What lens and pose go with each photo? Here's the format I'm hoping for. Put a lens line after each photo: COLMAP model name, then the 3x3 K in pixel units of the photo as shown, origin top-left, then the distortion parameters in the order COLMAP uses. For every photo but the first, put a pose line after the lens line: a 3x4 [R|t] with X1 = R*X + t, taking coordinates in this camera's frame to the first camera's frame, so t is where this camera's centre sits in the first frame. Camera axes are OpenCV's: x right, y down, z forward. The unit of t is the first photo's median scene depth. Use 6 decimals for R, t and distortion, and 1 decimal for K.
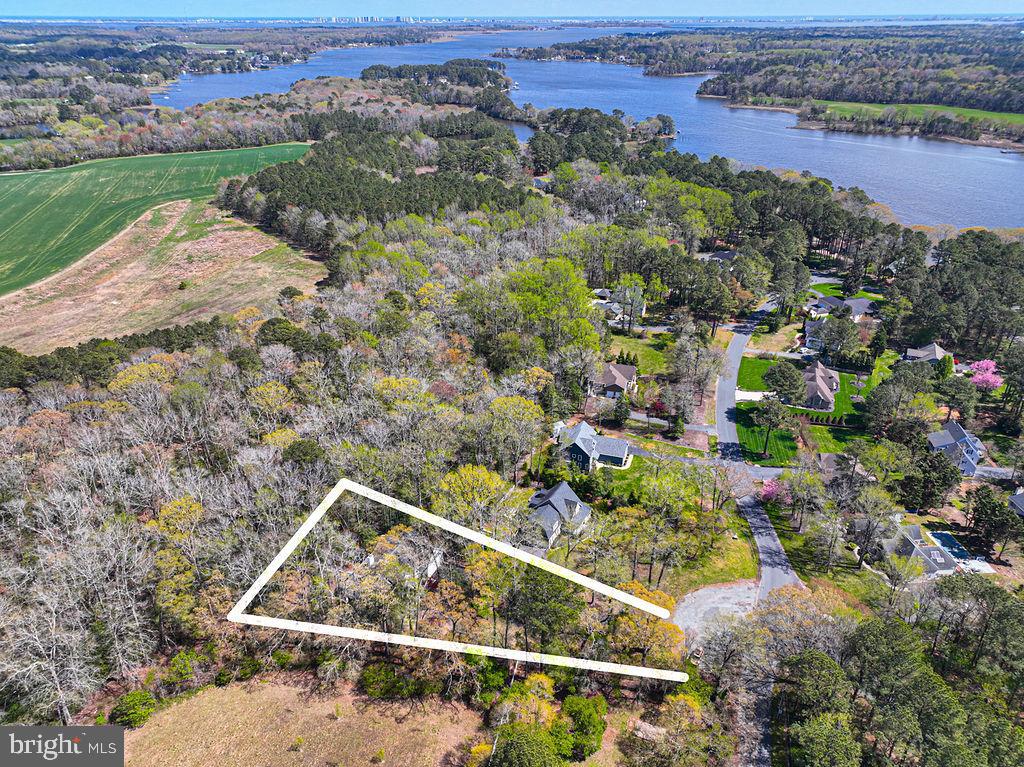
lens RADIAL K [[728.1, 0, 516.6], [0, 728.1, 376.7], [0, 0, 1]] dist [-0.004006, 0.019266]
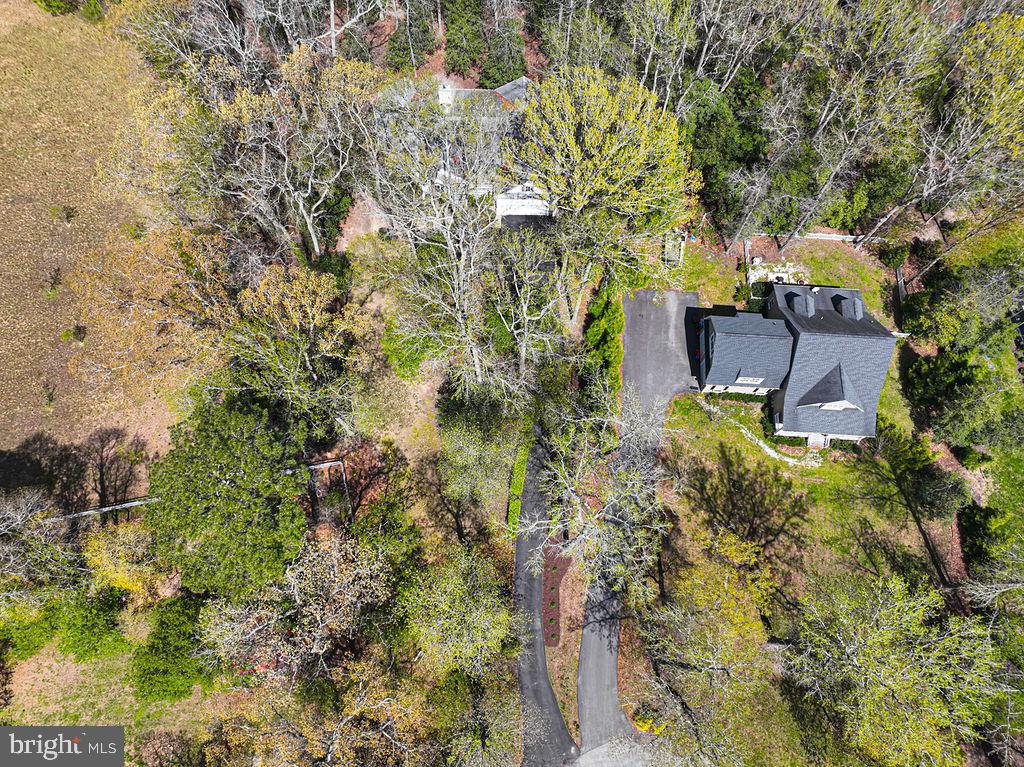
lens RADIAL K [[719.7, 0, 516.2], [0, 719.7, 384.0], [0, 0, 1]] dist [-0.004595, 0.021400]
pose [[0.413759, 0.862881, -0.290240, 0.039196], [-0.417610, 0.463183, 0.781705, -0.017264], [0.808953, -0.202231, 0.551994, 0.223529]]
